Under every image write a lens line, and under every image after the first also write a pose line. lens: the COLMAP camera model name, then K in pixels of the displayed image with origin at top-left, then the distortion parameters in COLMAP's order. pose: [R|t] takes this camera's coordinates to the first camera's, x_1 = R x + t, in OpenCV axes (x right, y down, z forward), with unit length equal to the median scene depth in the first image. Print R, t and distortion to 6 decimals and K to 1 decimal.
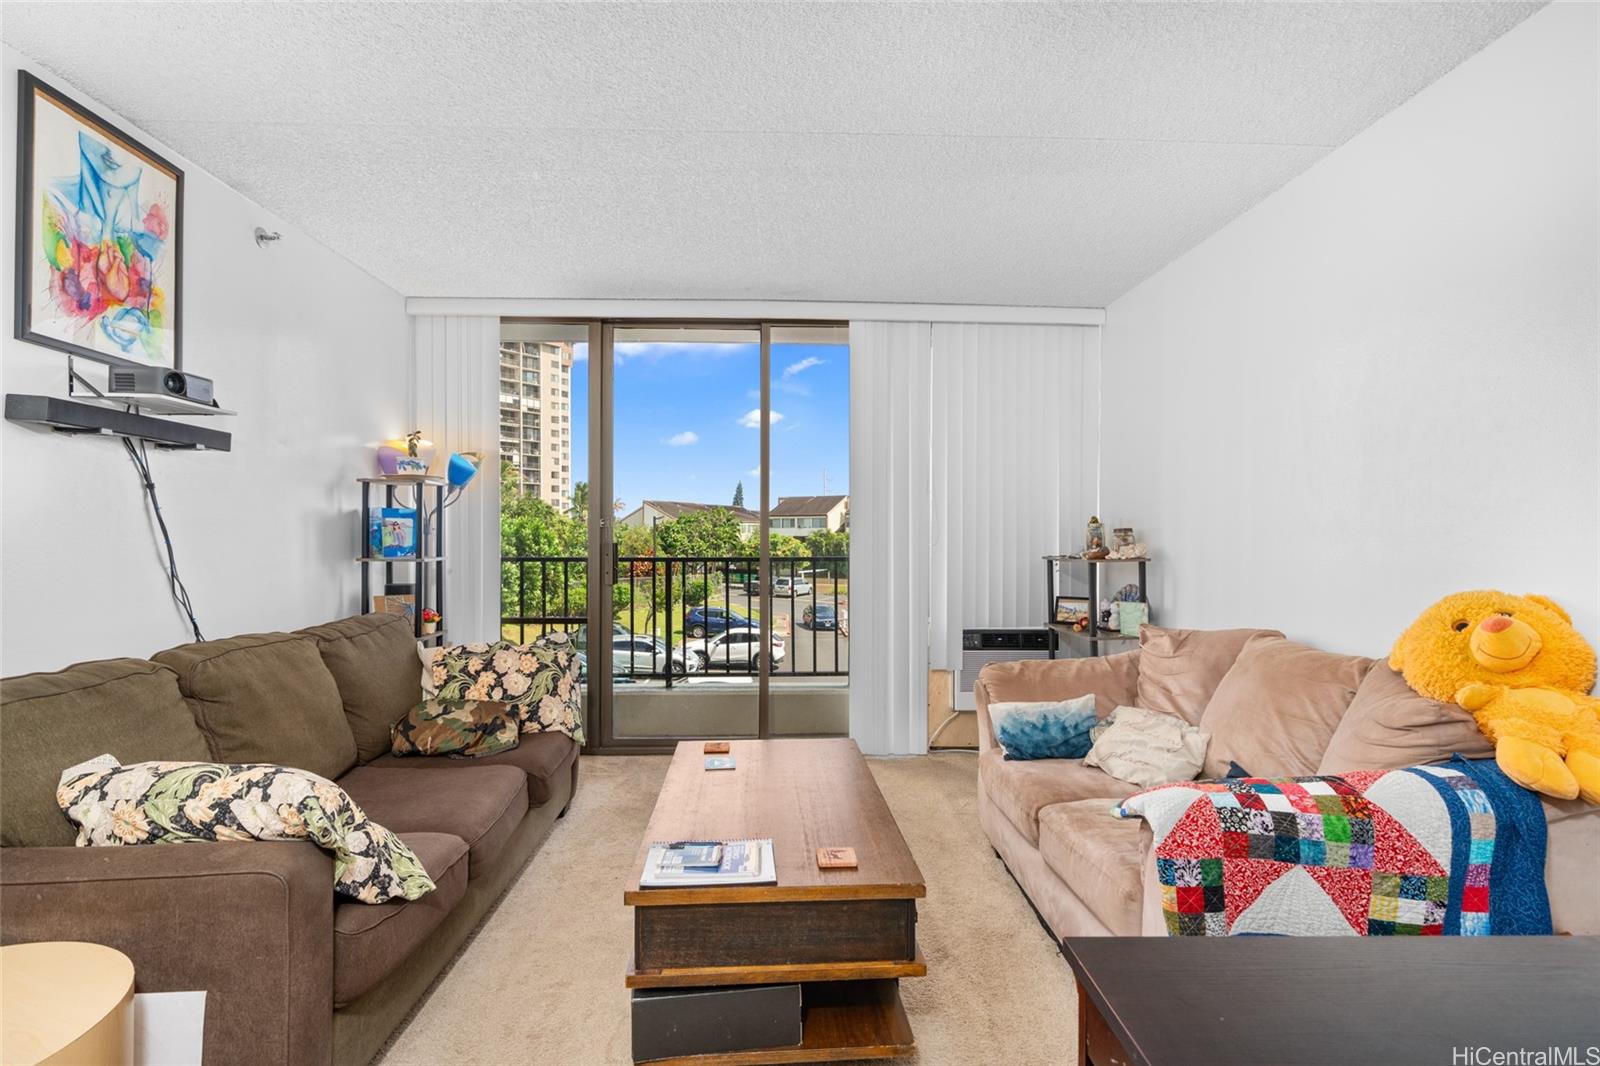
lens RADIAL K [[763.2, 0, 799.6], [0, 763.2, 542.7], [0, 0, 1]] dist [0.001264, -0.000266]
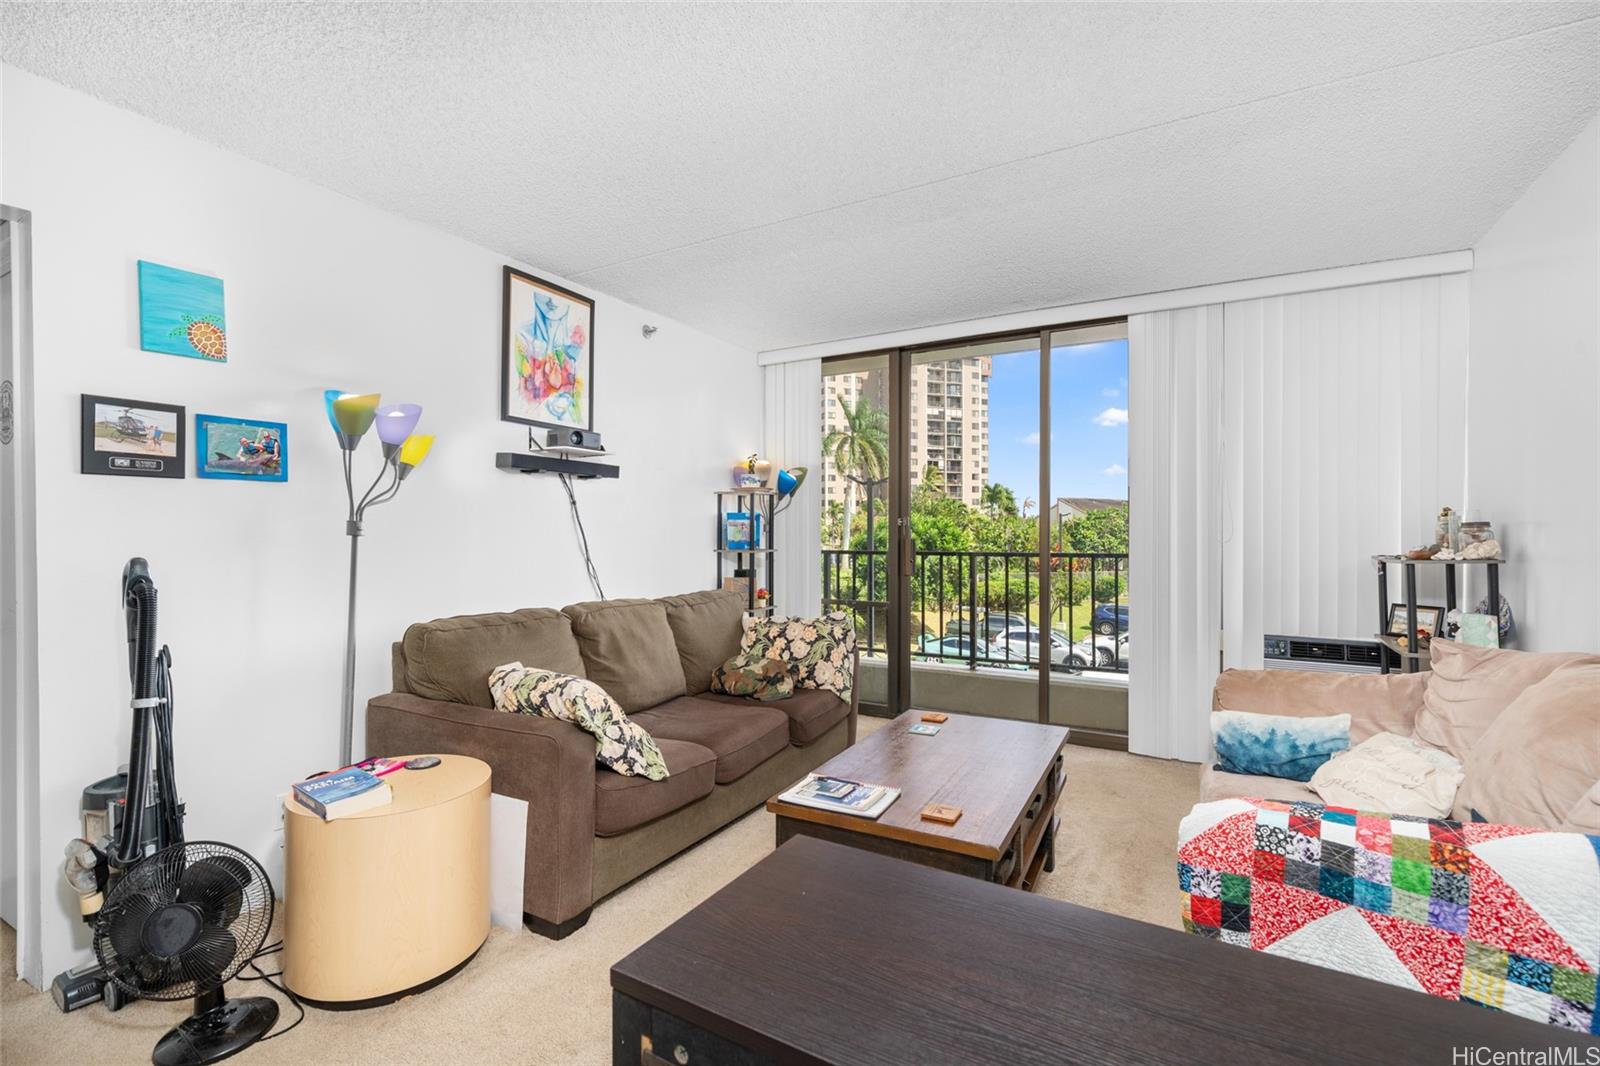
lens RADIAL K [[713.3, 0, 801.4], [0, 713.3, 537.1], [0, 0, 1]] dist [-0.002961, 0.001617]
pose [[0.852058, 0.000847, -0.523446, 0.286298], [-0.002048, 0.999996, -0.001715, -0.000362], [0.523443, 0.002533, 0.852057, -0.017407]]
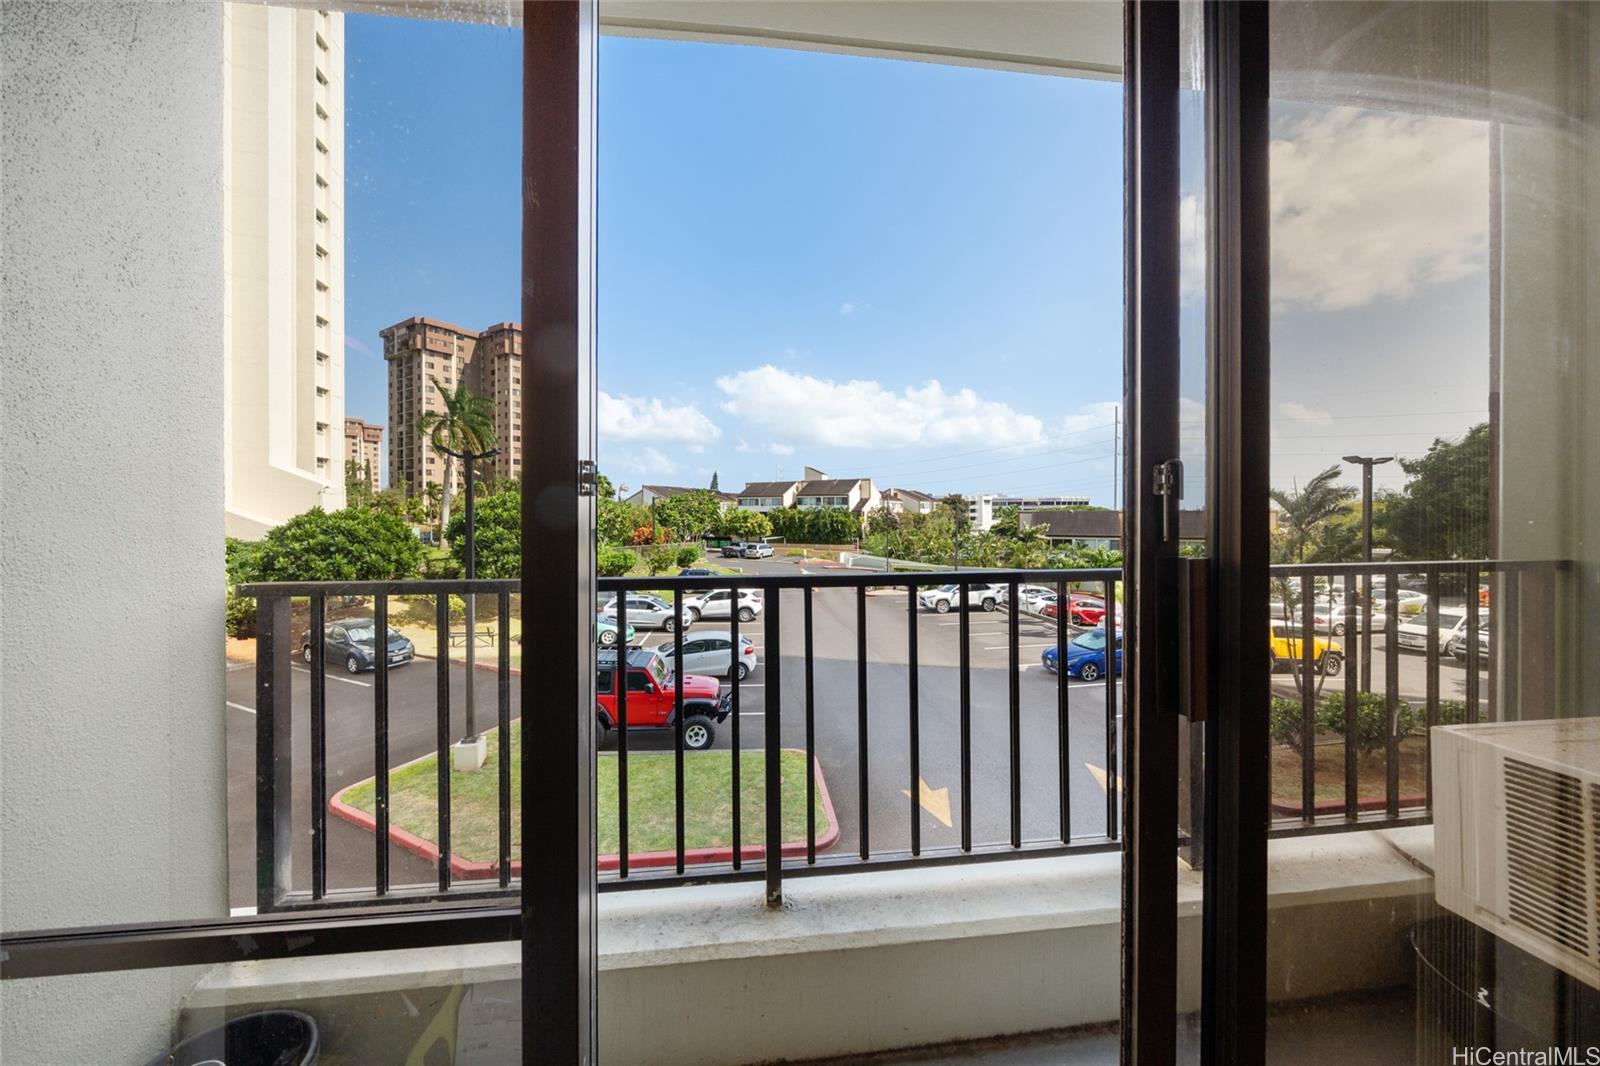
lens RADIAL K [[558.6, 0, 804.3], [0, 558.6, 514.7], [0, 0, 1]] dist [0.000137, -0.000207]
pose [[0.996741, -0.003813, 0.080578, -0.334373], [0.004065, 0.999987, -0.002962, -0.022424], [-0.080566, 0.003280, 0.996744, 1.321546]]
